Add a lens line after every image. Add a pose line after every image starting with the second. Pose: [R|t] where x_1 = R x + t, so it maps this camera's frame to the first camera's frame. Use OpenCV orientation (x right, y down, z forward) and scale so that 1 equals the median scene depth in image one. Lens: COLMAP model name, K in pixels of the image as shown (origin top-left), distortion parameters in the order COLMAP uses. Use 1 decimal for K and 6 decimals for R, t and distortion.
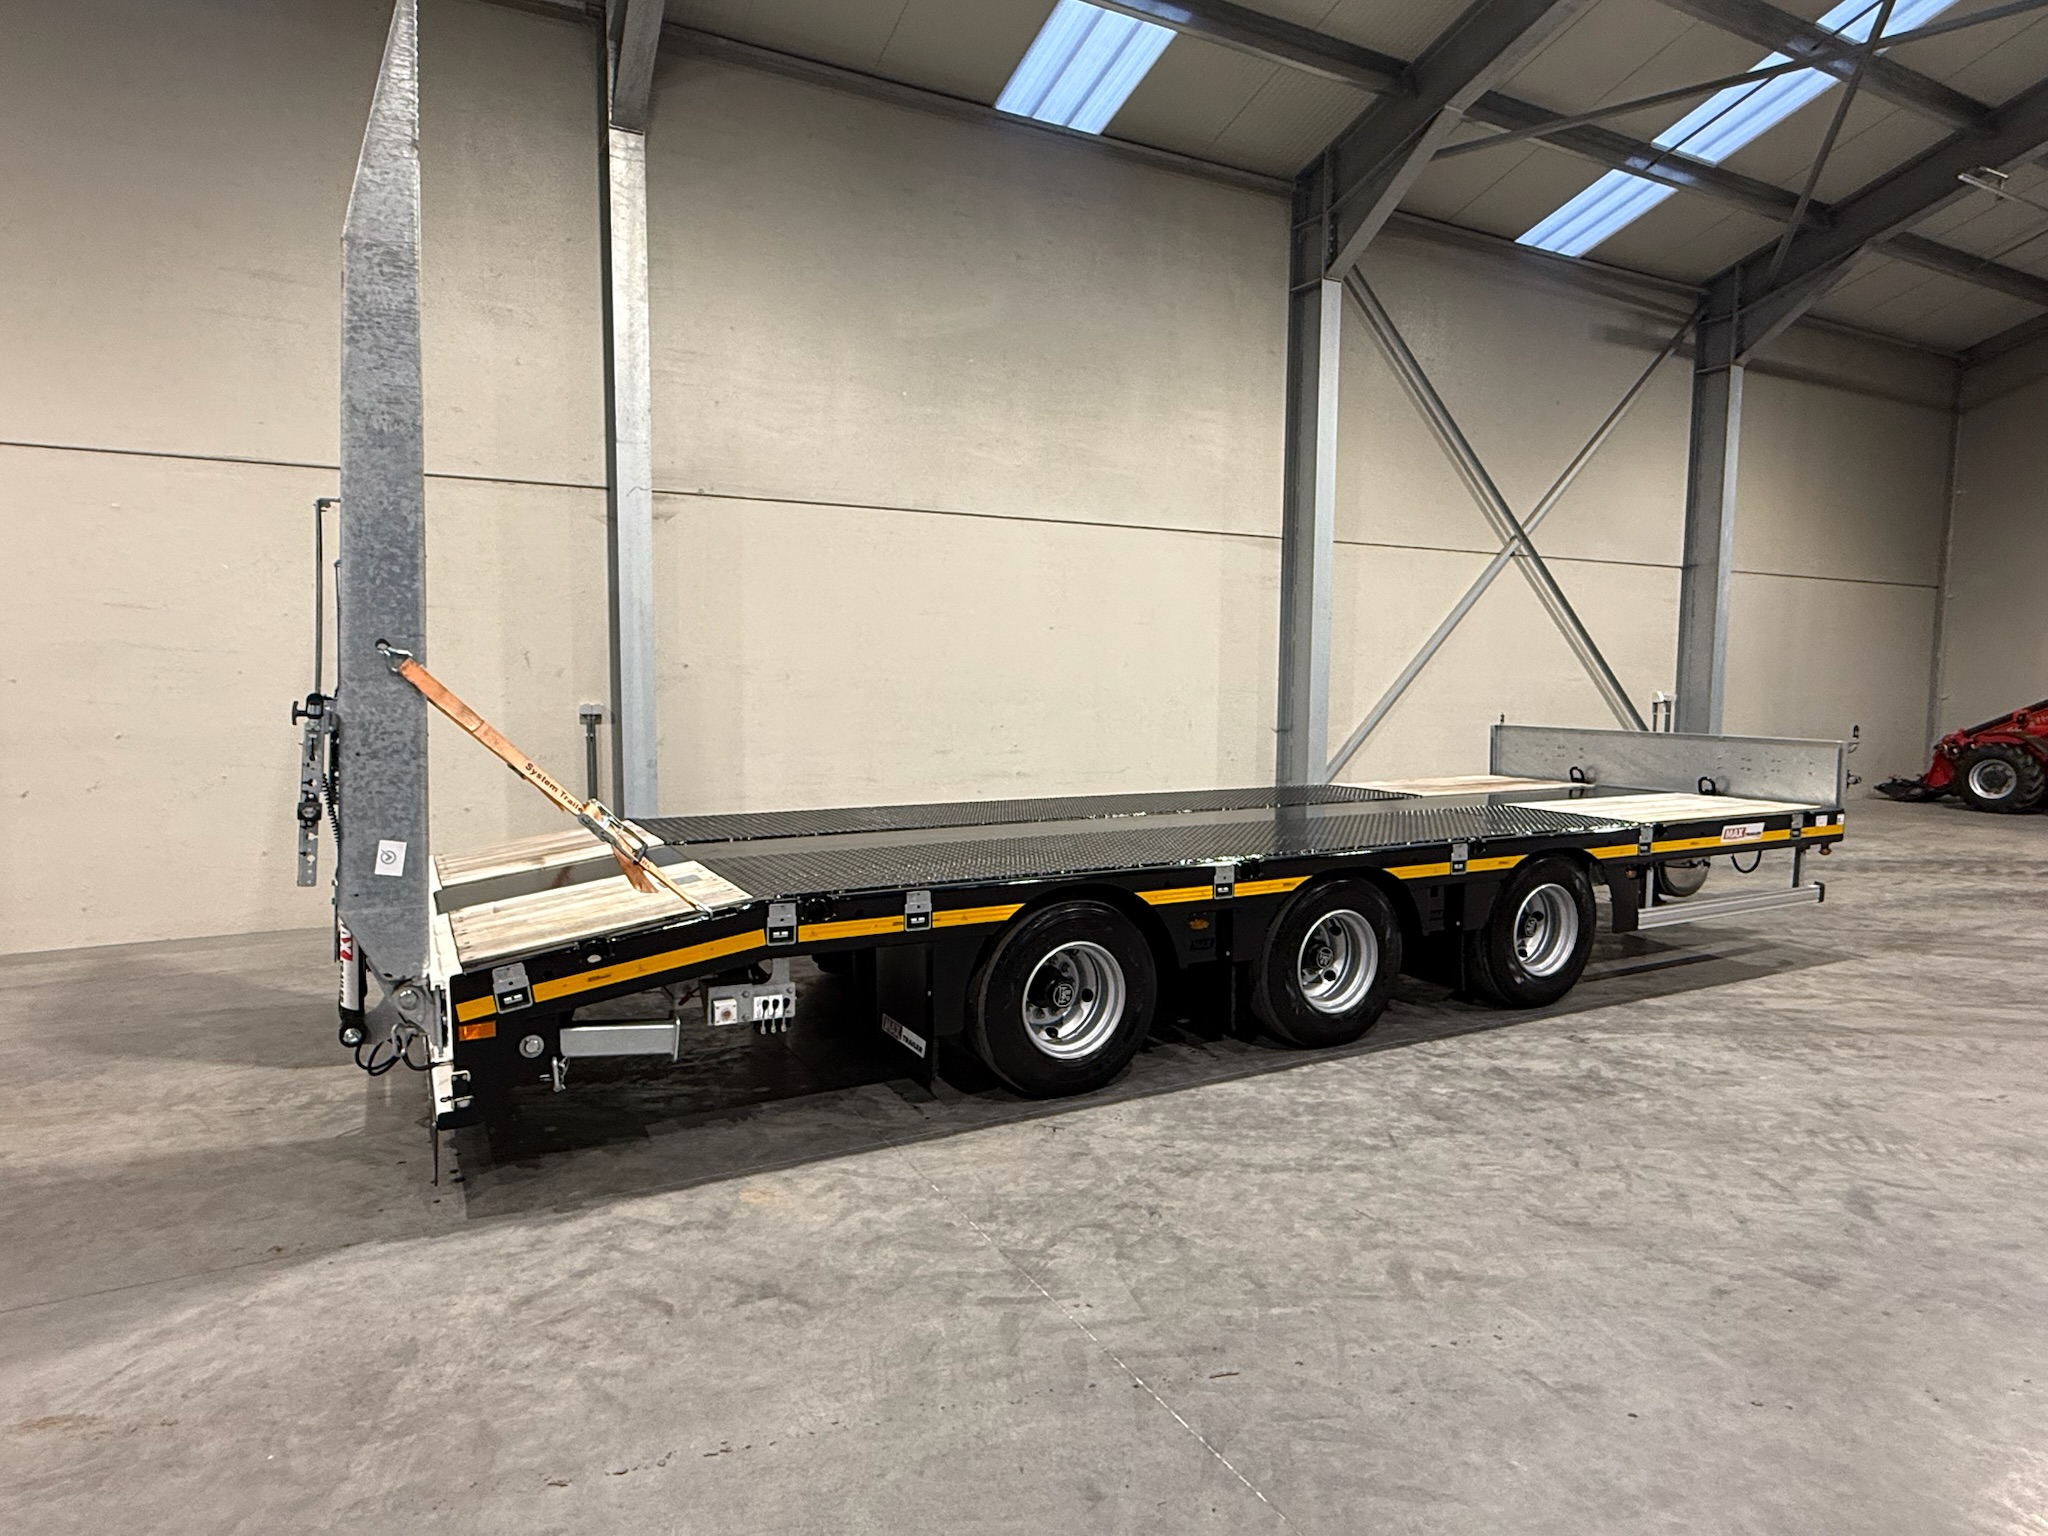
lens RADIAL K [[1188.6, 0, 1020.1], [0, 1188.6, 766.0], [0, 0, 1]] dist [-0.000690, 0.002283]
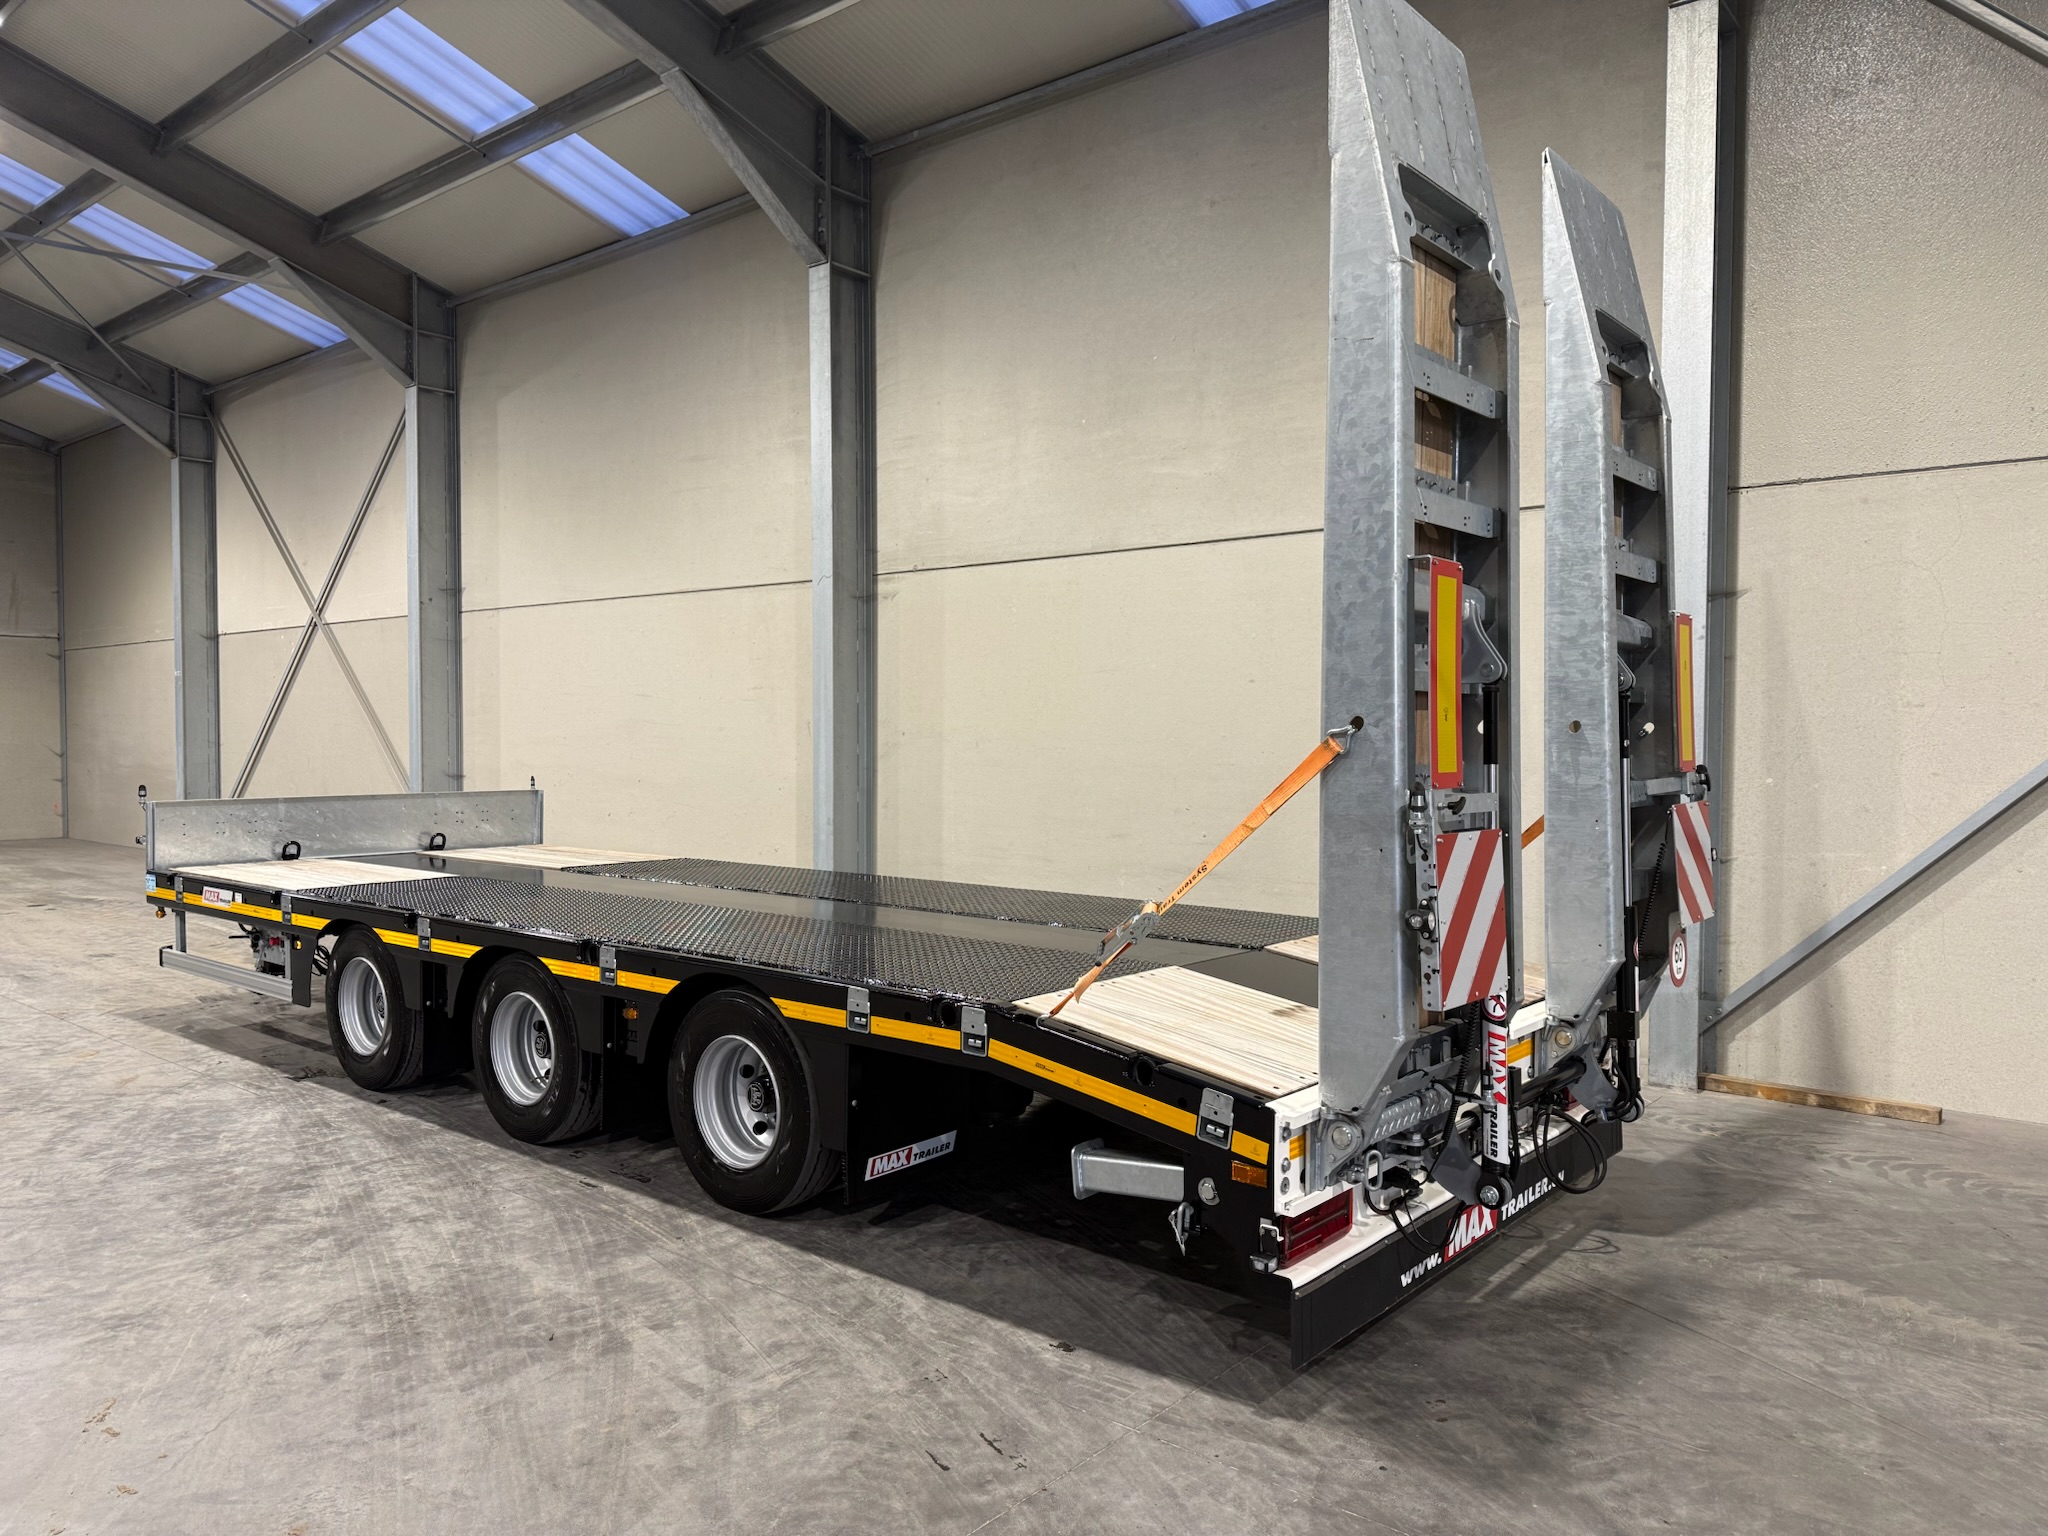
lens RADIAL K [[1441.5, 0, 1024.3], [0, 1441.5, 775.9], [0, 0, 1]] dist [0.027183, -0.030239]
pose [[0.372821, 0.024141, -0.927589, 0.793136], [-0.076147, 0.997086, -0.004656, -0.041644], [0.924774, 0.072369, 0.373572, 0.534362]]
